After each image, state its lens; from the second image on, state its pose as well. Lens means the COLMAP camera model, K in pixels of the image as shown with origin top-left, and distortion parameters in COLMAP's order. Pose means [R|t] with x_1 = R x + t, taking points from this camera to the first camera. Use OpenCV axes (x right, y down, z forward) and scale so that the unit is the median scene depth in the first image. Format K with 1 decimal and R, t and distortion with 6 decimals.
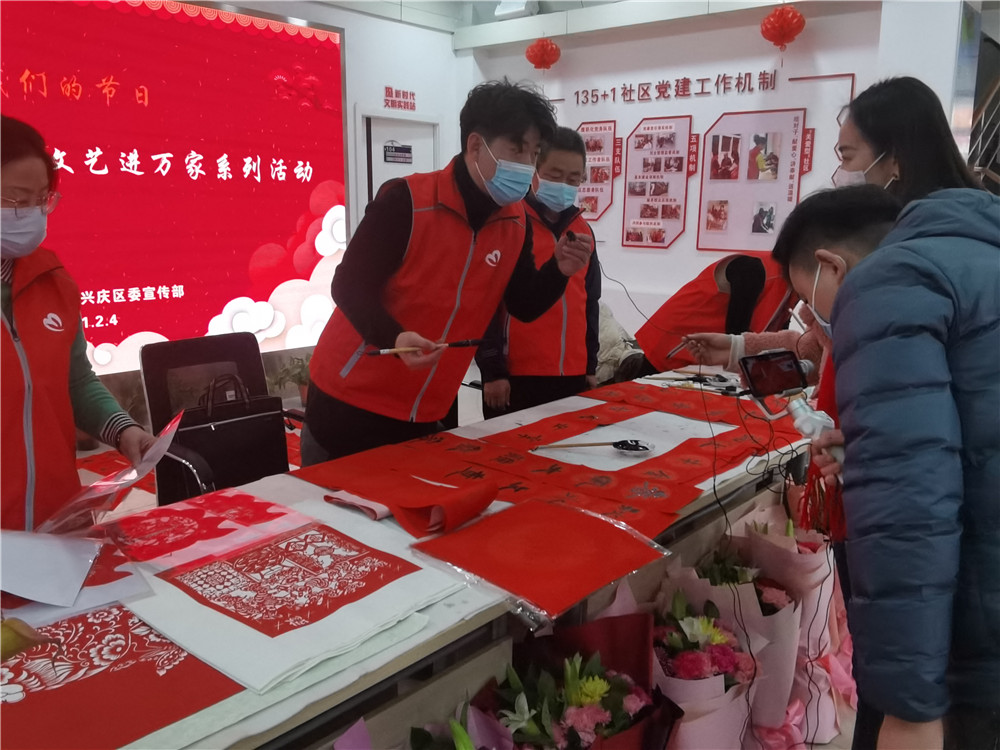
lens RADIAL K [[822.8, 0, 500.0], [0, 822.8, 375.0], [0, 0, 1]] dist [0.048115, -0.141198]
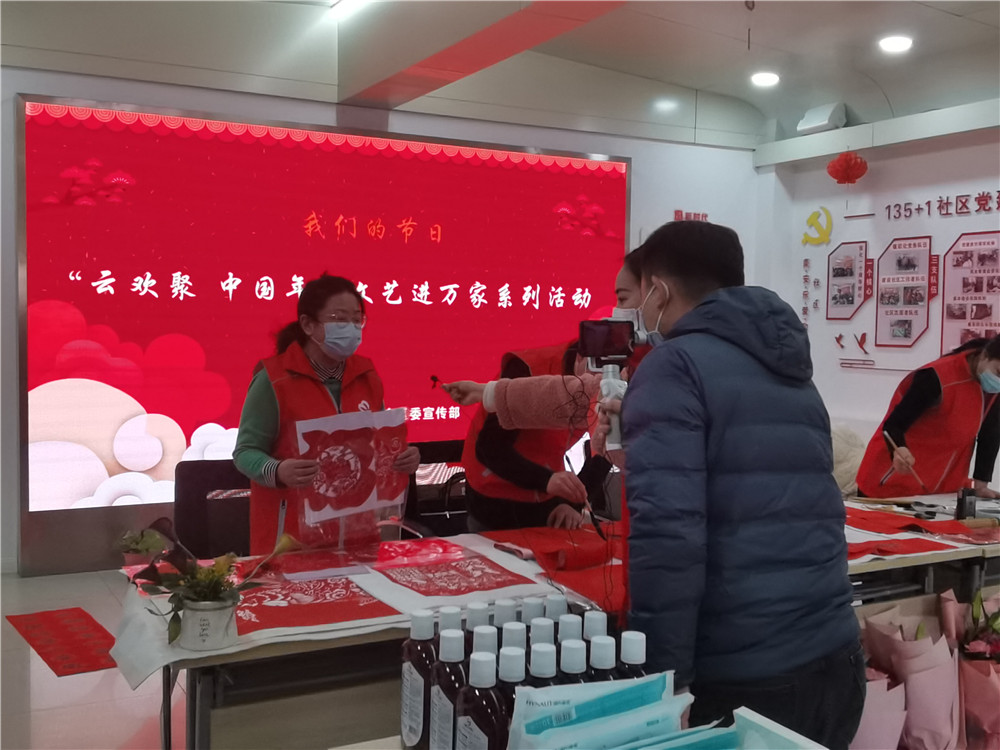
lens RADIAL K [[1028.6, 0, 500.0], [0, 1028.6, 375.0], [0, 0, 1]] dist [0.002299, -0.021028]
pose [[0.936064, 0.013124, -0.351586, 0.111505], [-0.067832, 0.987288, -0.143743, 0.032216], [0.345230, 0.158402, 0.925054, -0.177038]]
